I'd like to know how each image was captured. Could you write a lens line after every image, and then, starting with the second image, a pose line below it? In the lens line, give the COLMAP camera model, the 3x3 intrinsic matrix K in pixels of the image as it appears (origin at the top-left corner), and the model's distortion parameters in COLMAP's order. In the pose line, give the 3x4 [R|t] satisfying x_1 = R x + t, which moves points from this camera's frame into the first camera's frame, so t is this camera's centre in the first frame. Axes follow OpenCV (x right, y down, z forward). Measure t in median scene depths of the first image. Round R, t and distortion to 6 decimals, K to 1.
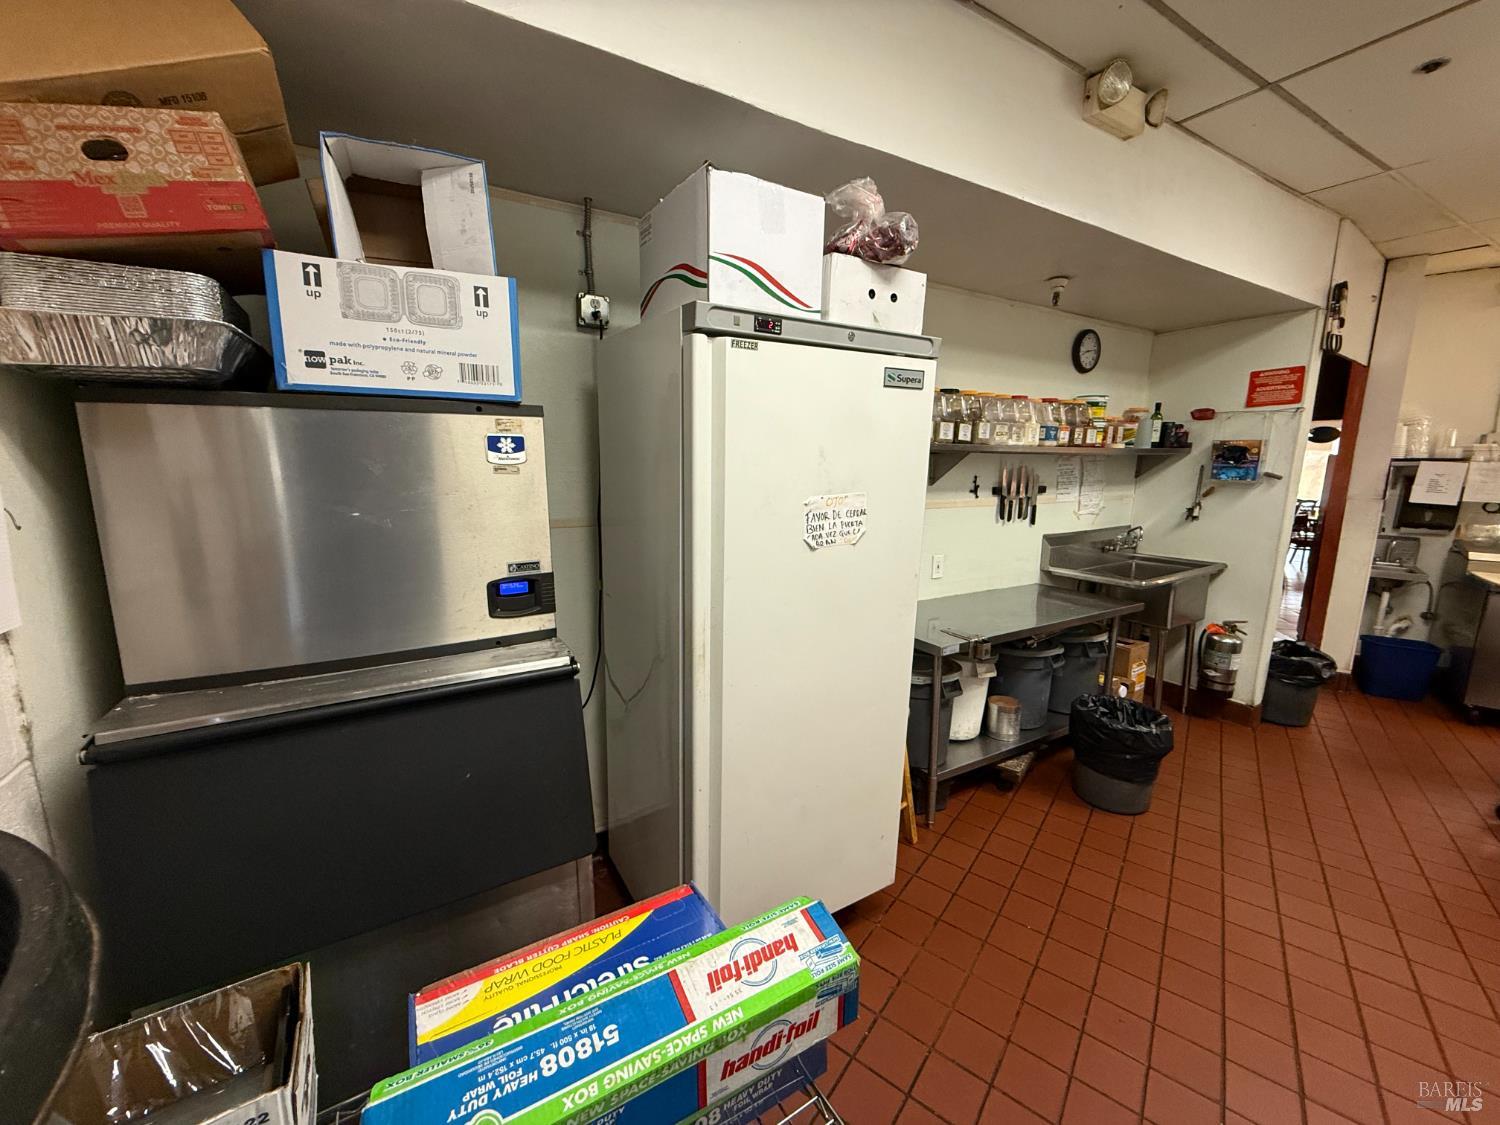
lens RADIAL K [[595.3, 0, 745.2], [0, 595.3, 562.1], [0, 0, 1]] dist [-0.000530, -0.000584]
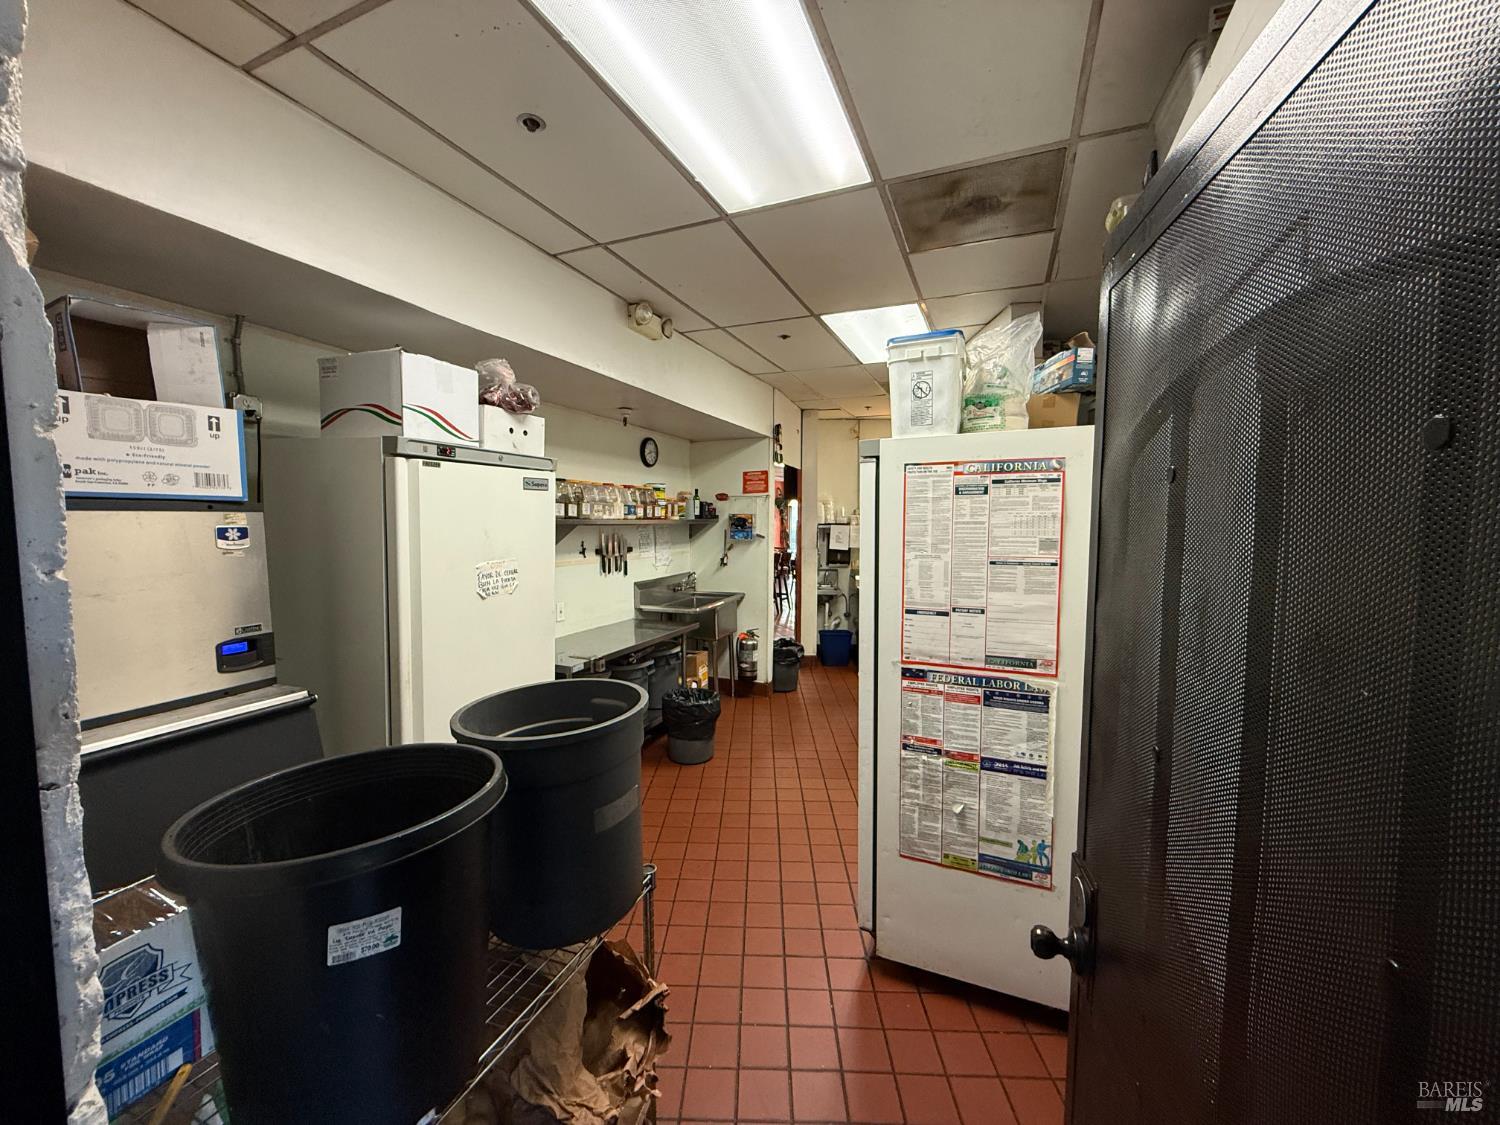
lens RADIAL K [[595.3, 0, 745.2], [0, 595.3, 562.1], [0, 0, 1]] dist [-0.000530, -0.000584]
pose [[0.801113, -0.047430, 0.596631, -0.126864], [0.106460, 0.992251, -0.064067, 0.027356], [-0.588968, 0.114843, 0.799955, -0.294056]]
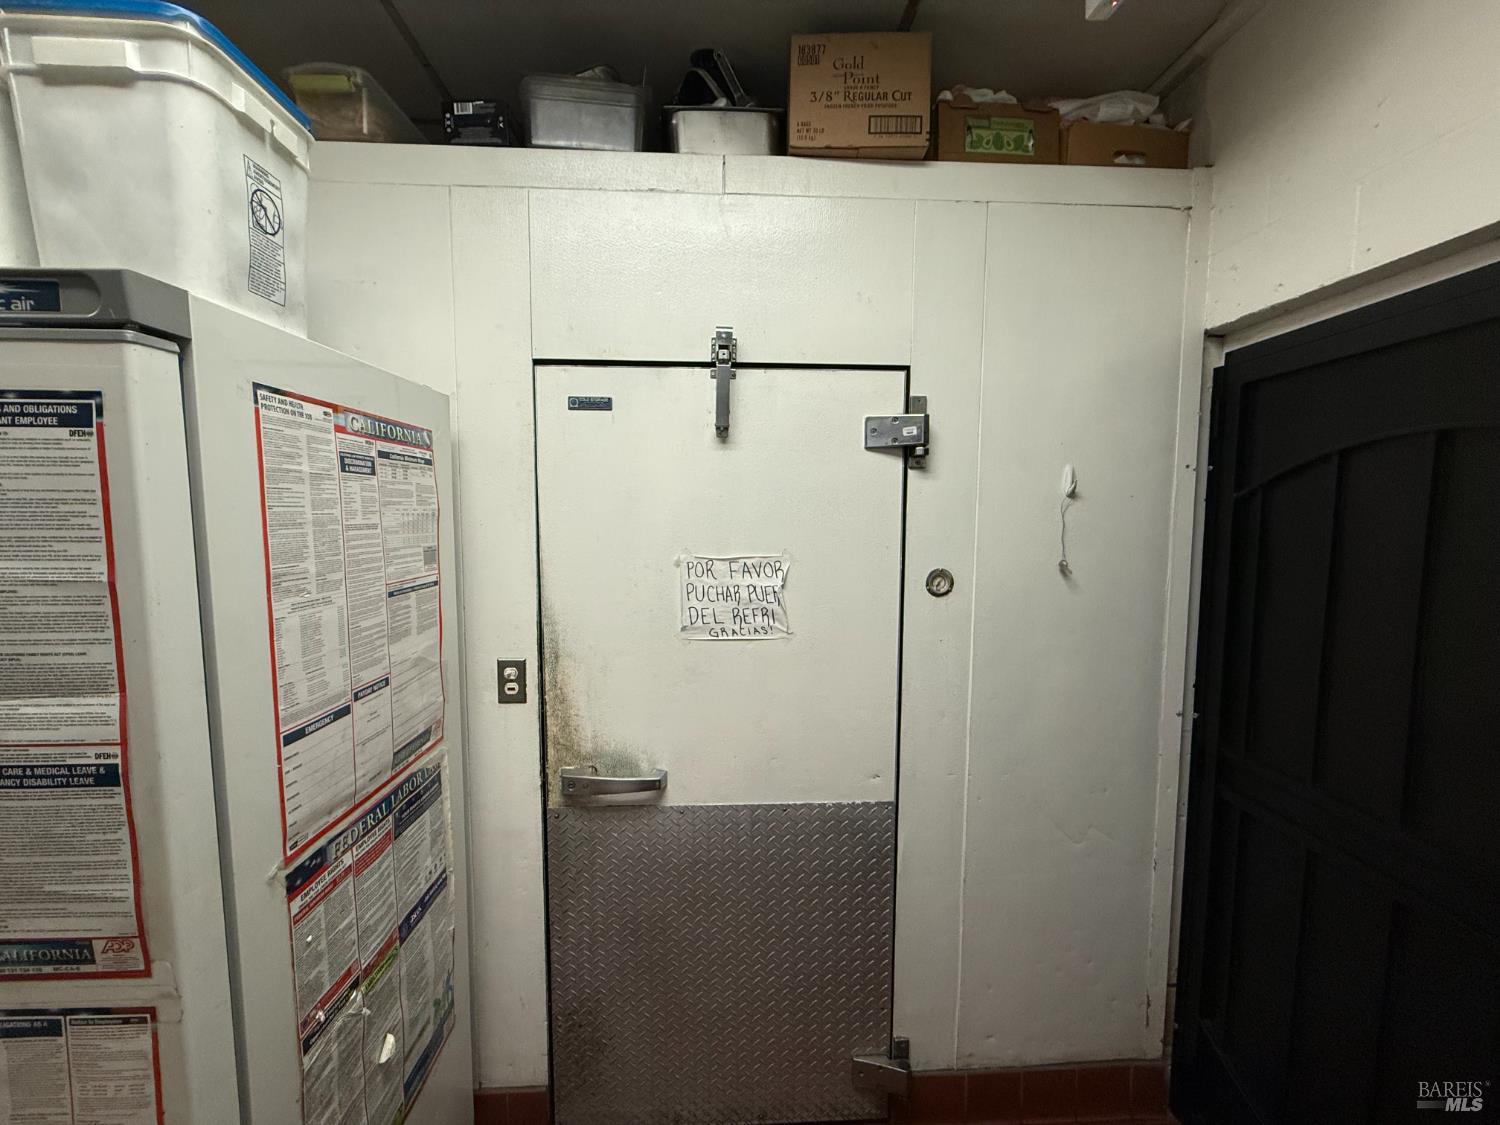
lens RADIAL K [[595.3, 0, 745.2], [0, 595.3, 562.1], [0, 0, 1]] dist [-0.000530, -0.000584]
pose [[-0.893262, -0.043199, 0.447457, 0.104940], [0.070806, 0.969427, 0.234942, -0.076334], [-0.443926, 0.241548, -0.862893, 0.281513]]
